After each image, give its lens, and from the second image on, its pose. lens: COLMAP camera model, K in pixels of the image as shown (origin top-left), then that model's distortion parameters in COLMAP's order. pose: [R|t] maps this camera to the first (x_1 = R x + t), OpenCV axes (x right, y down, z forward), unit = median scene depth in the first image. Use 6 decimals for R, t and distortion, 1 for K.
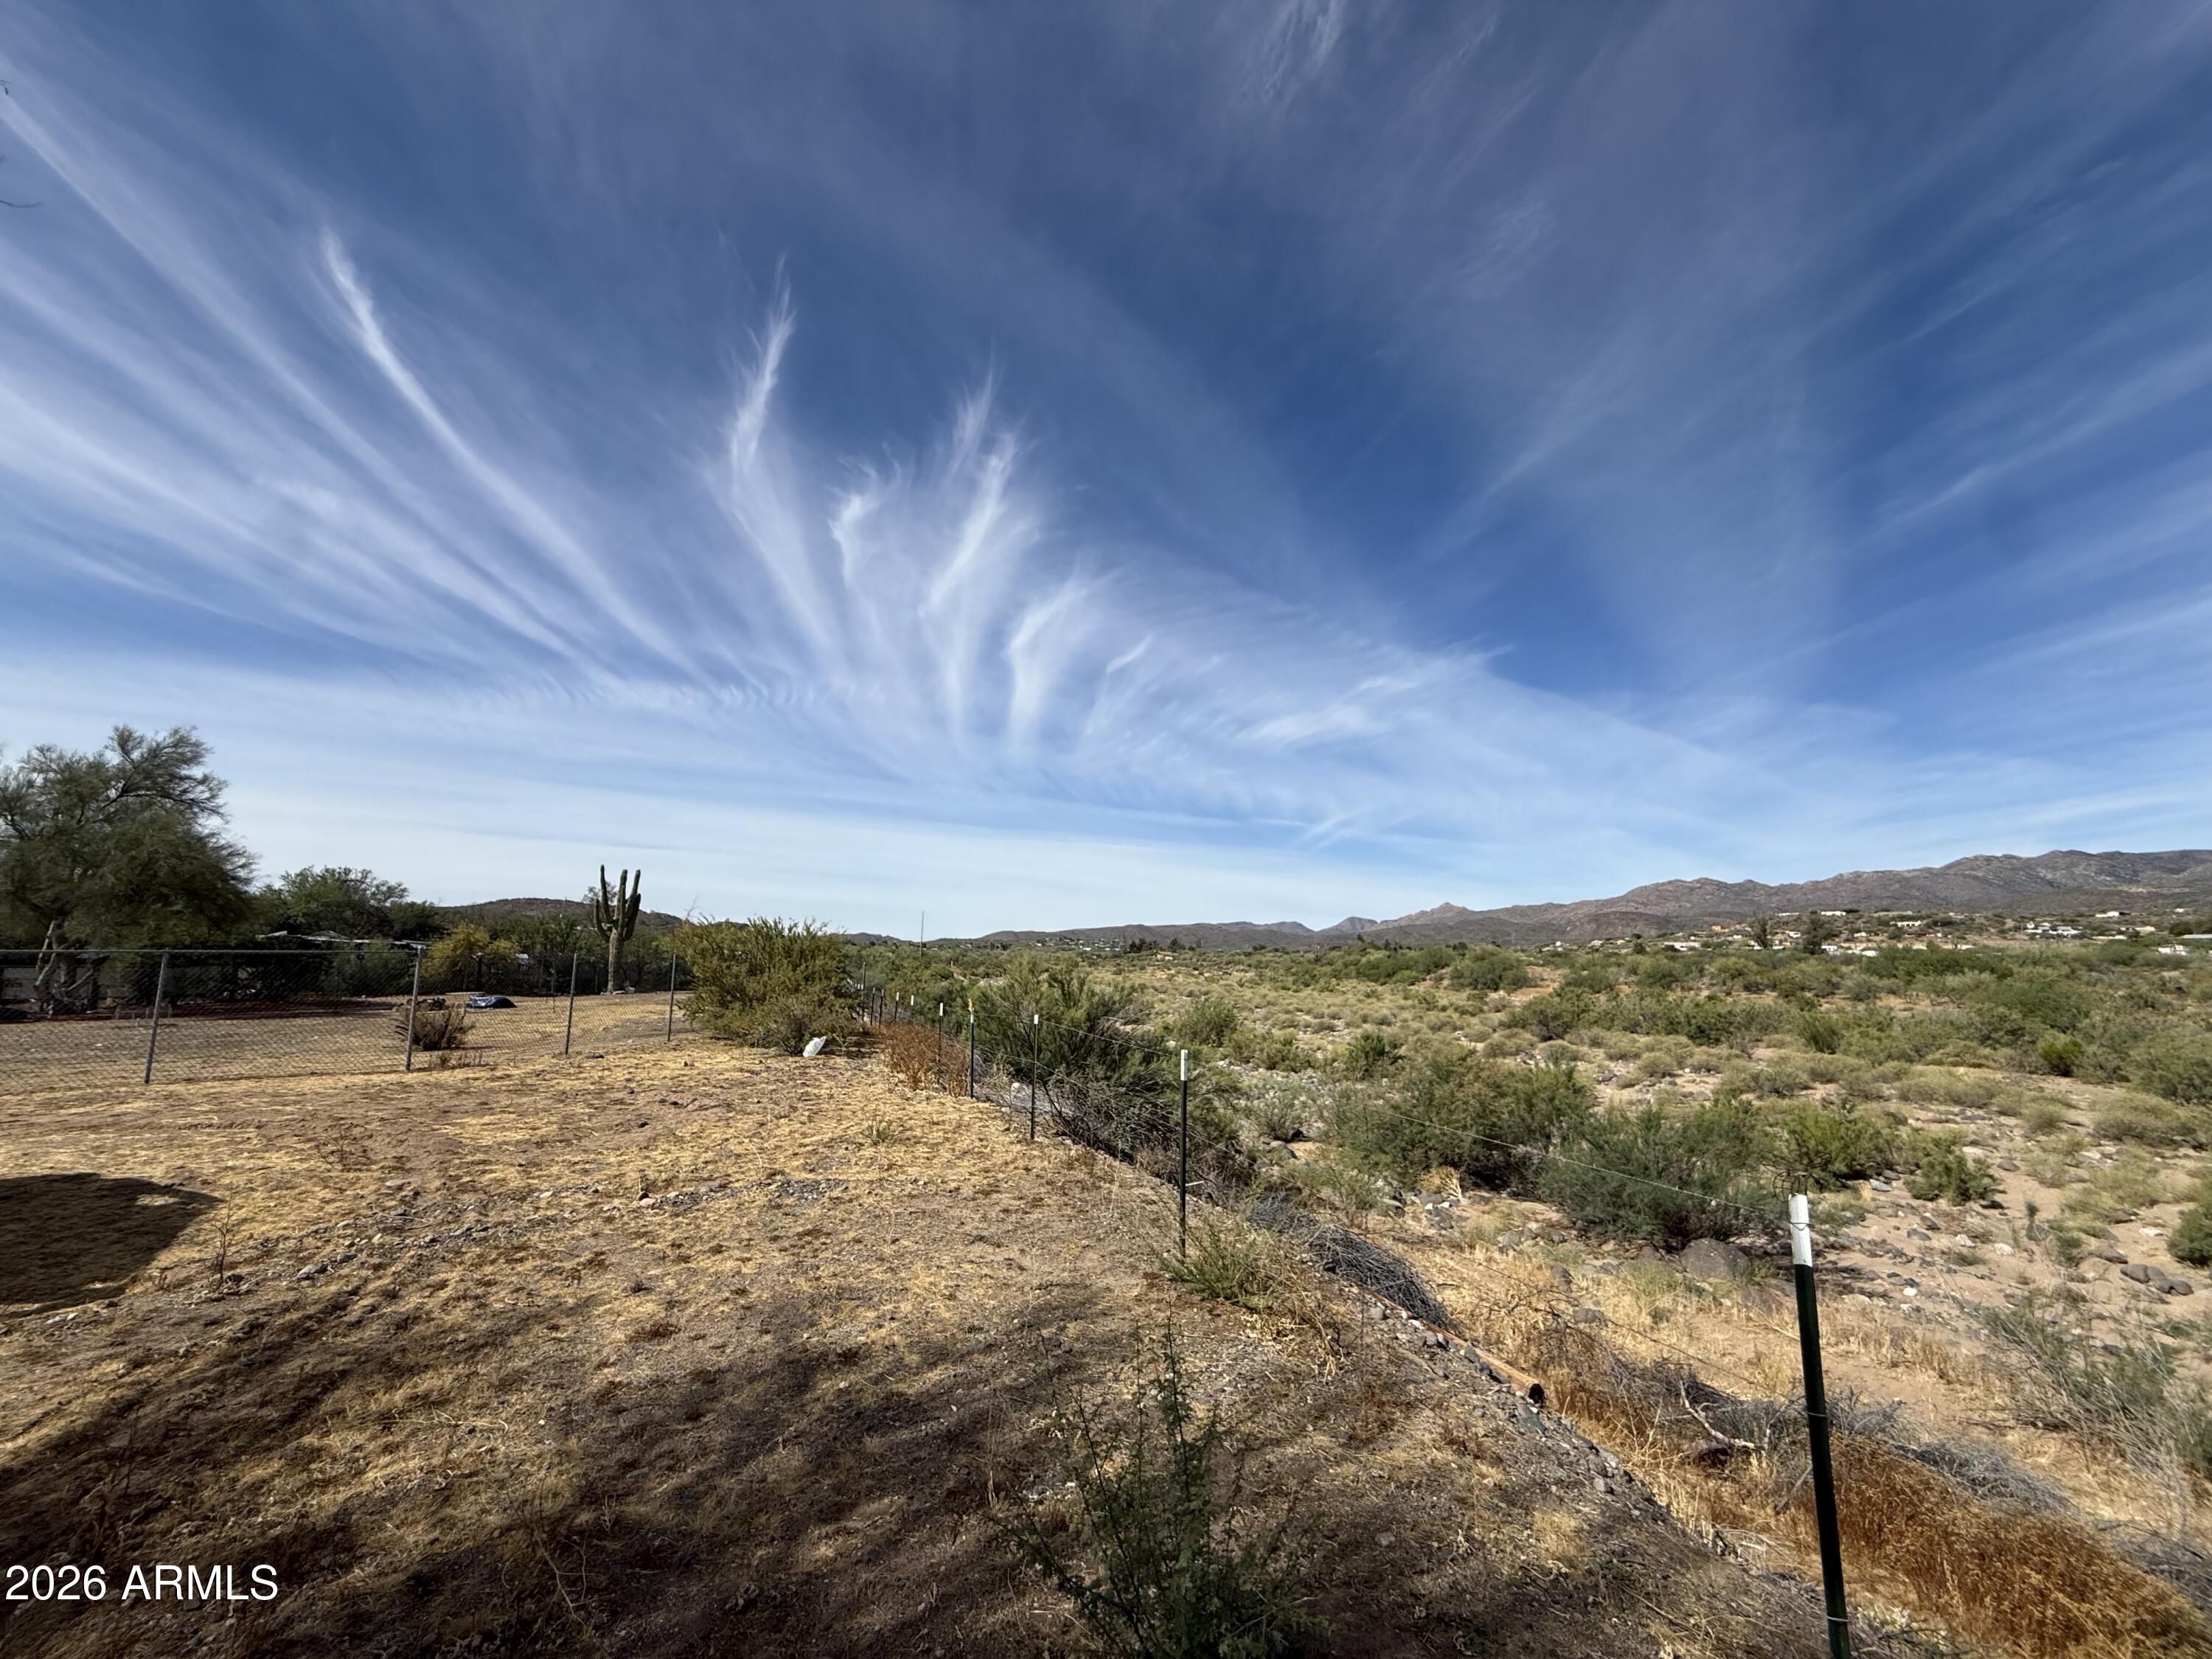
lens RADIAL K [[884.7, 0, 1092.3], [0, 884.7, 824.0], [0, 0, 1]] dist [-0.004594, 0.000942]
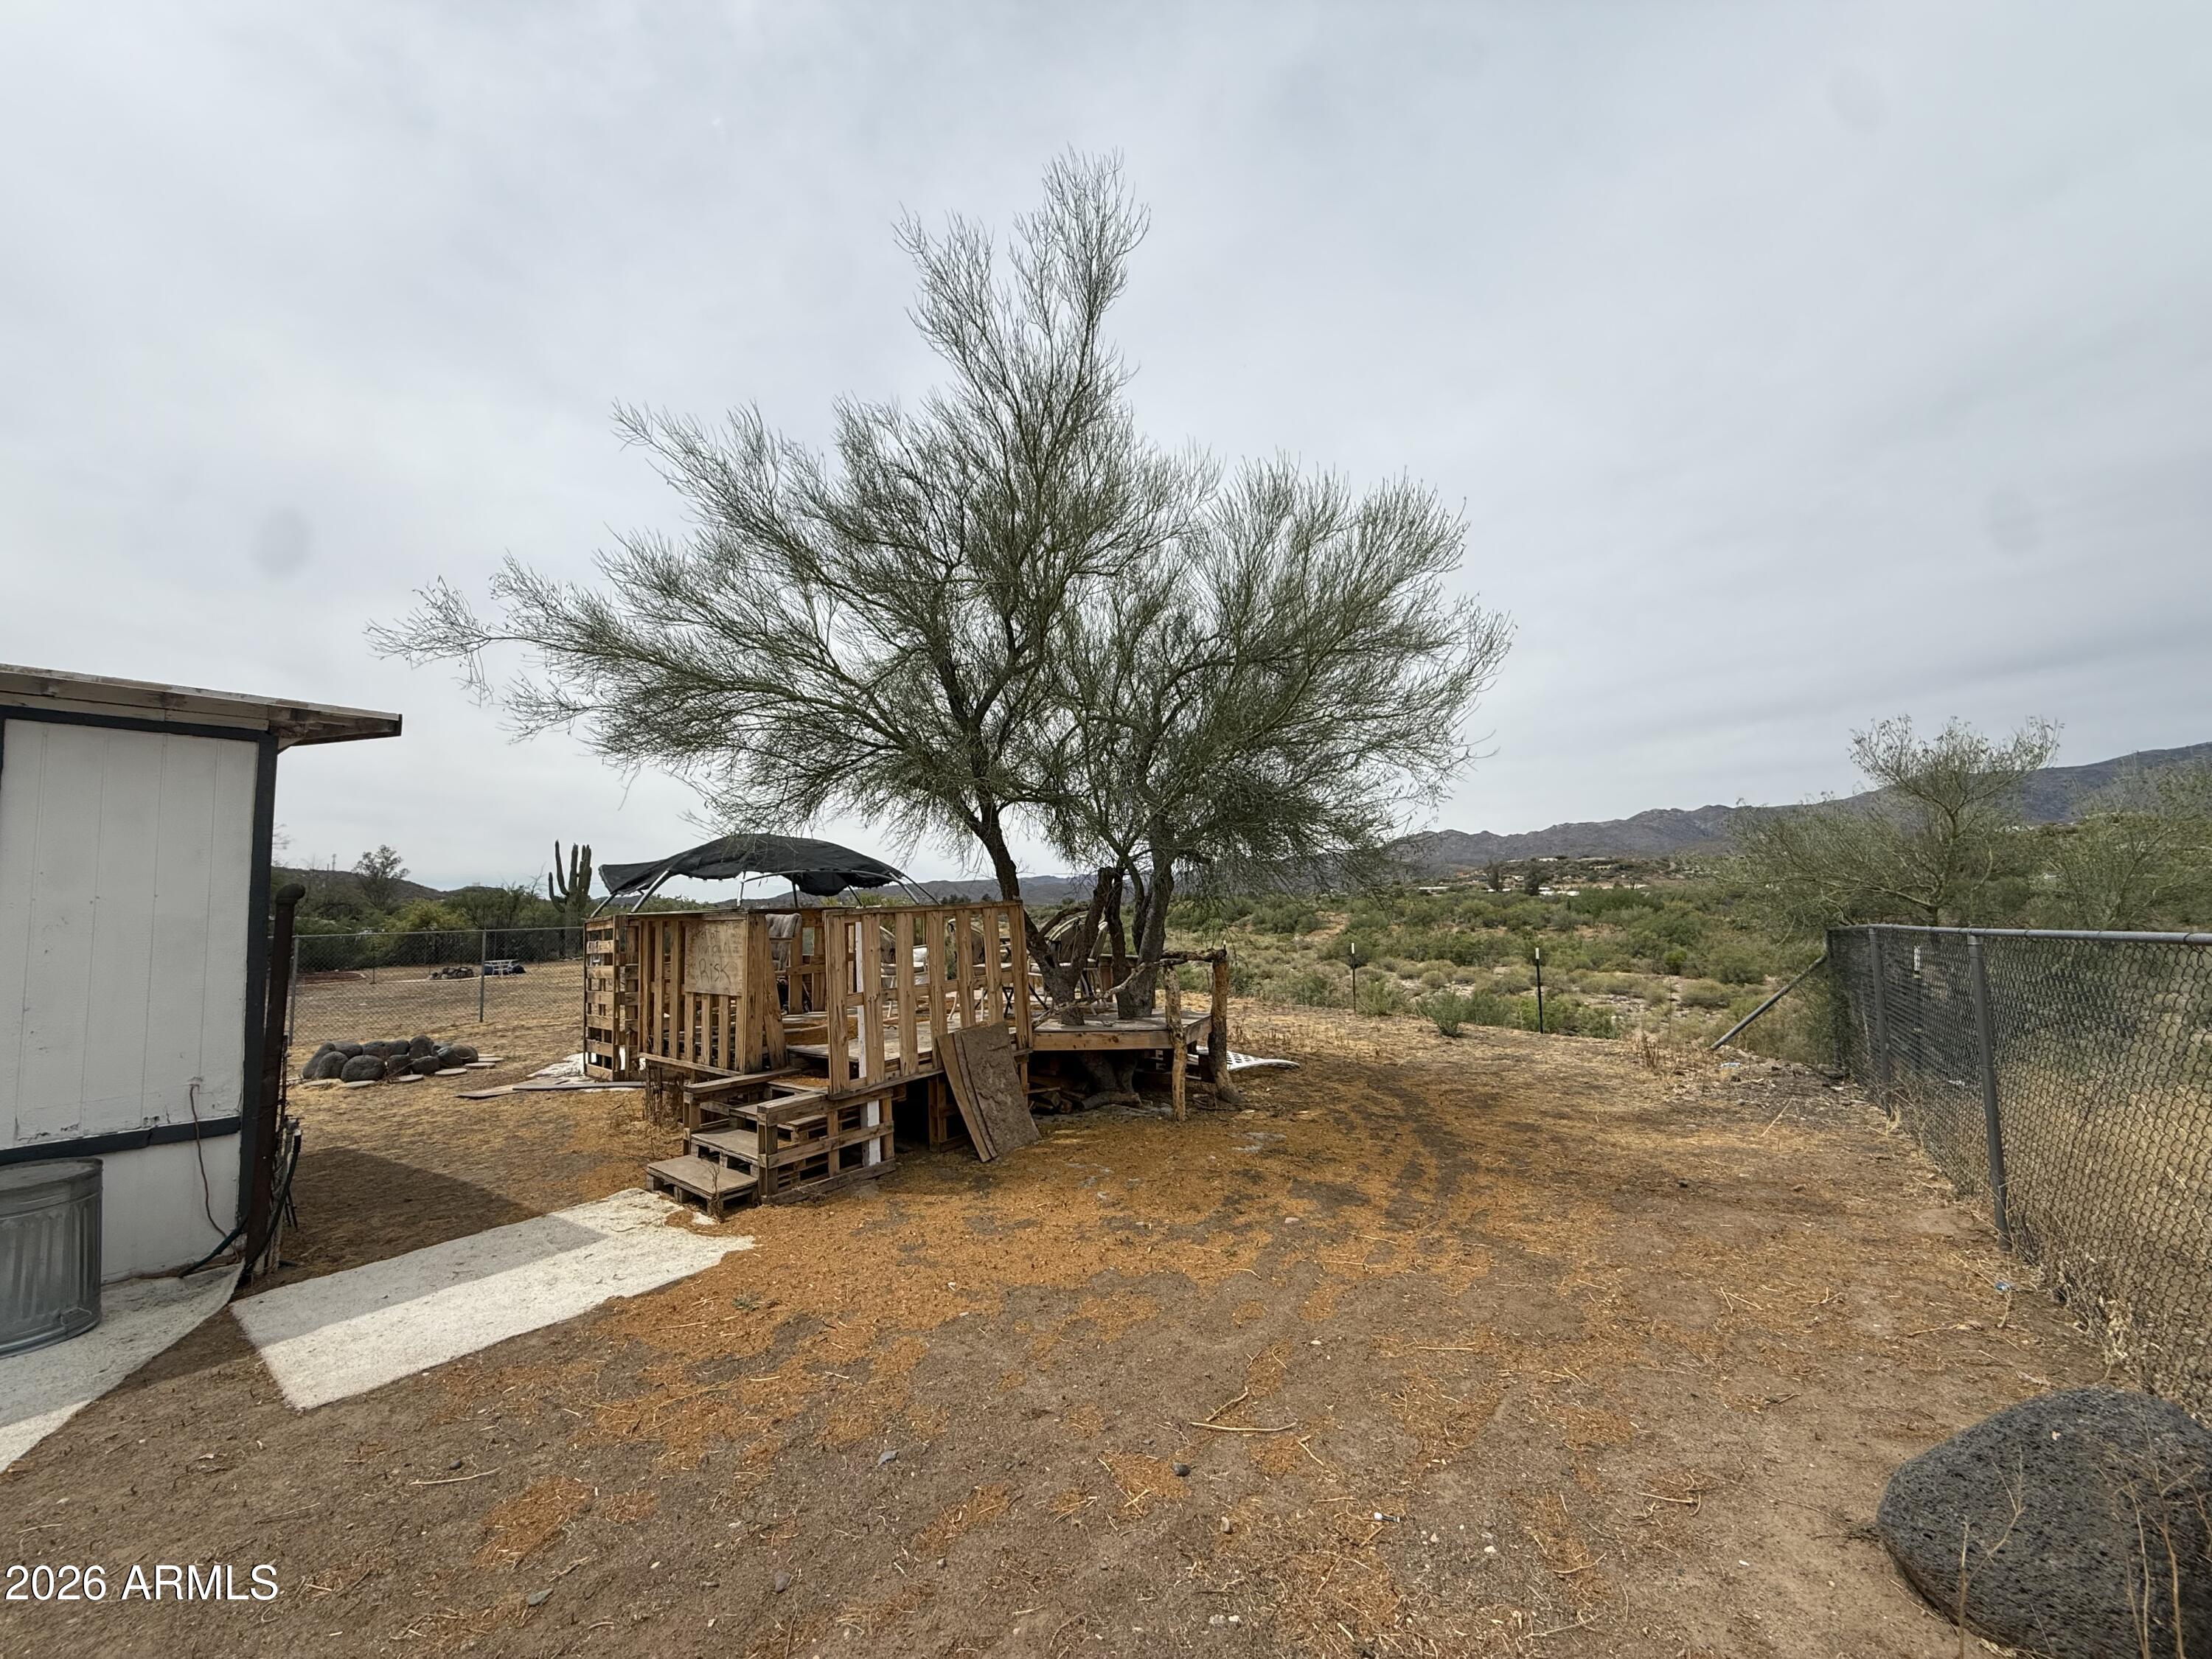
lens RADIAL K [[884.7, 0, 1090.2], [0, 884.7, 822.8], [0, 0, 1]] dist [-0.004594, 0.000942]
pose [[0.976146, -0.005765, 0.217040, -0.141365], [-0.004929, 0.998801, 0.048700, -0.029515], [-0.217060, -0.048608, 0.974947, -0.169824]]
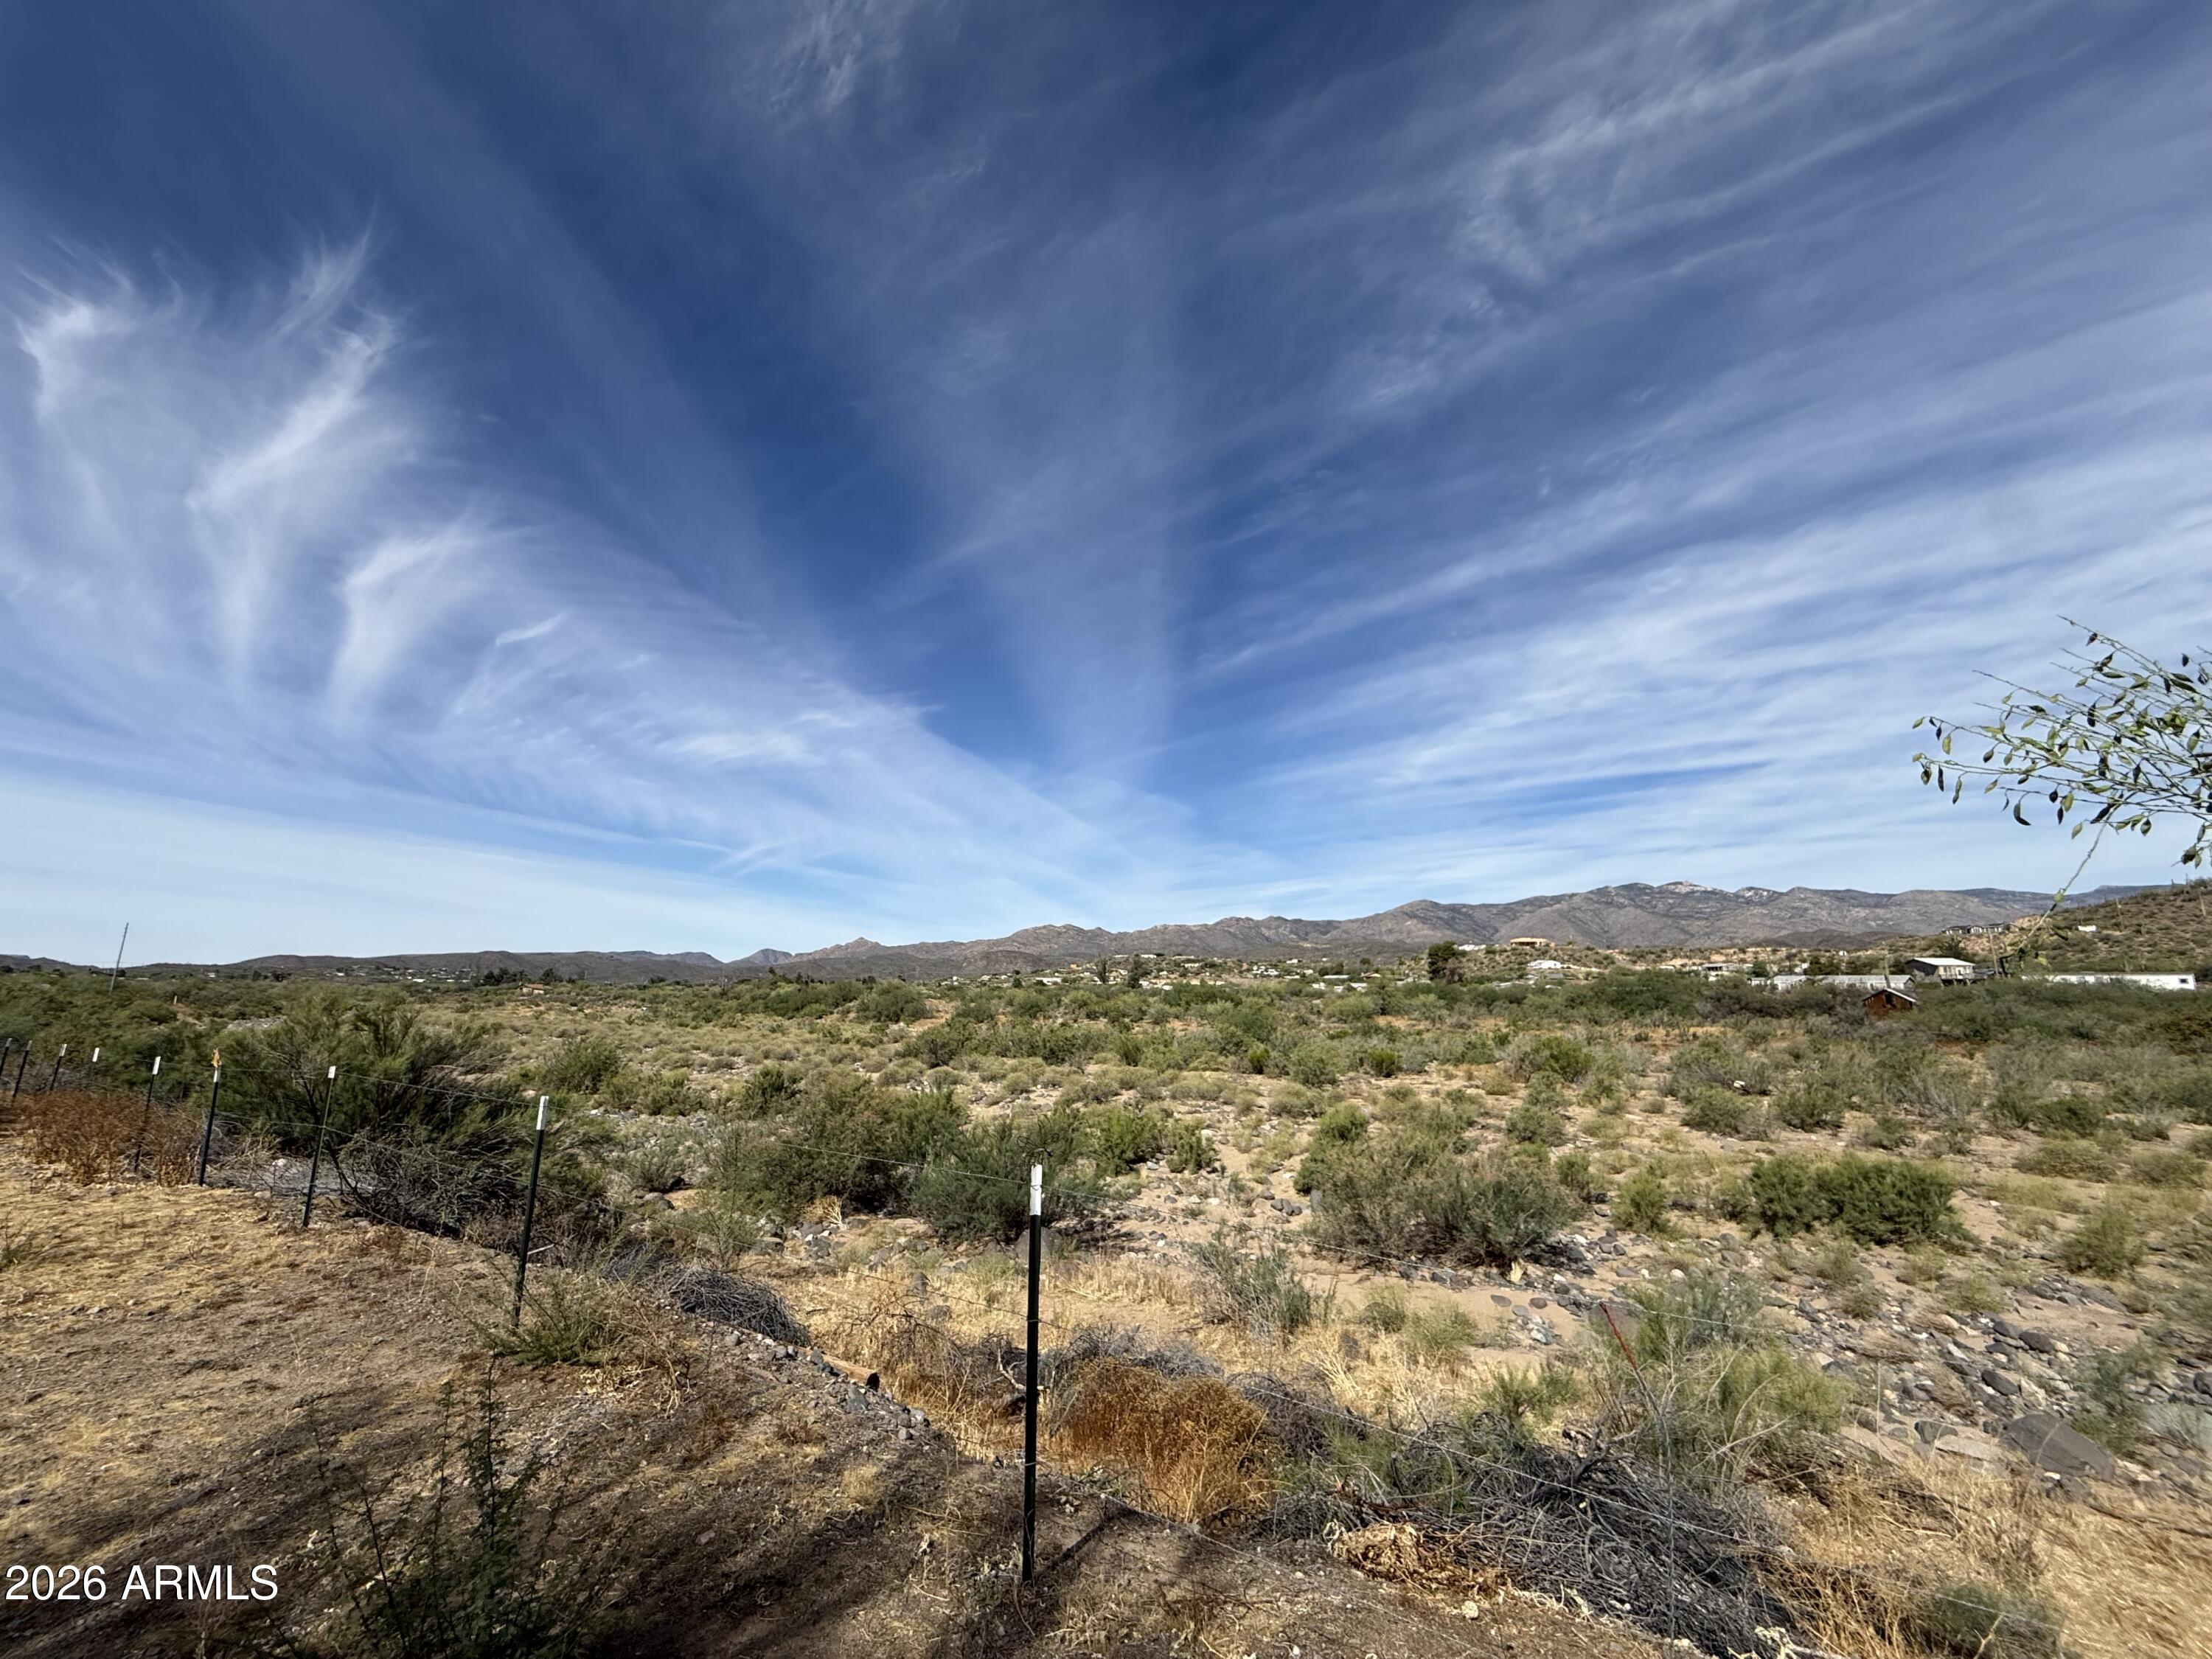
lens RADIAL K [[884.7, 0, 1105.9], [0, 884.7, 826.0], [0, 0, 1]] dist [-0.004594, 0.000942]
pose [[0.797066, 0.109624, 0.593859, -0.000685], [-0.089117, 0.993971, -0.063872, -0.001494], [-0.597281, -0.002013, 0.802030, -0.007336]]
